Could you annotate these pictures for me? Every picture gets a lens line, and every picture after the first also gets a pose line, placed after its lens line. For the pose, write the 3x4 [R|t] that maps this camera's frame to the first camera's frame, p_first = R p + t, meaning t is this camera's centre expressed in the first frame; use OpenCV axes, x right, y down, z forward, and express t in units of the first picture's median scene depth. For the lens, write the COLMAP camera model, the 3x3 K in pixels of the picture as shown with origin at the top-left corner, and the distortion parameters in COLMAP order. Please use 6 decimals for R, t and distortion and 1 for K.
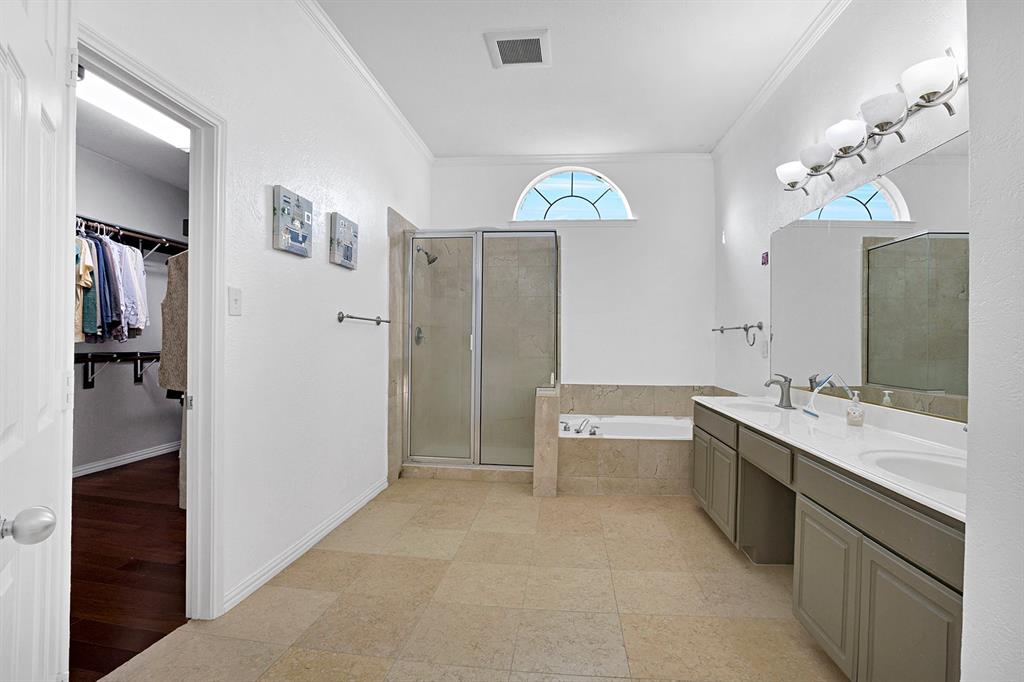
lens RADIAL K [[469.3, 0, 510.3], [0, 469.3, 336.9], [0, 0, 1]] dist [-0.097903, 0.014290]
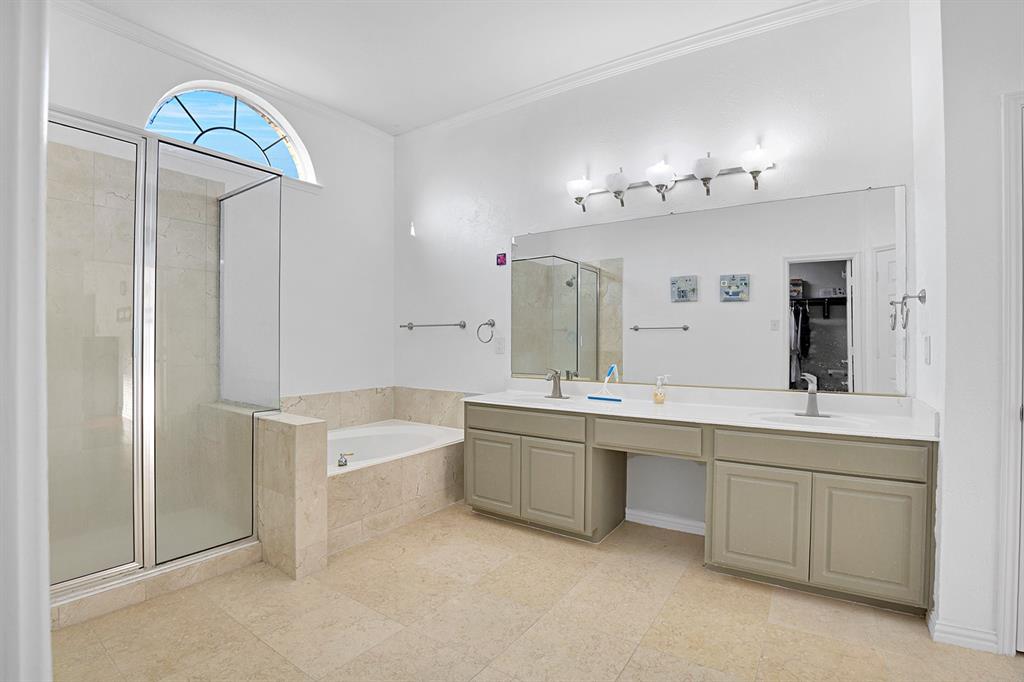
lens RADIAL K [[469.3, 0, 510.3], [0, 469.3, 336.9], [0, 0, 1]] dist [-0.097903, 0.014290]
pose [[0.467499, -0.002446, 0.883990, -0.360594], [-0.004948, 0.999973, 0.005384, 0.001198], [-0.883980, -0.006891, 0.467474, 0.449762]]
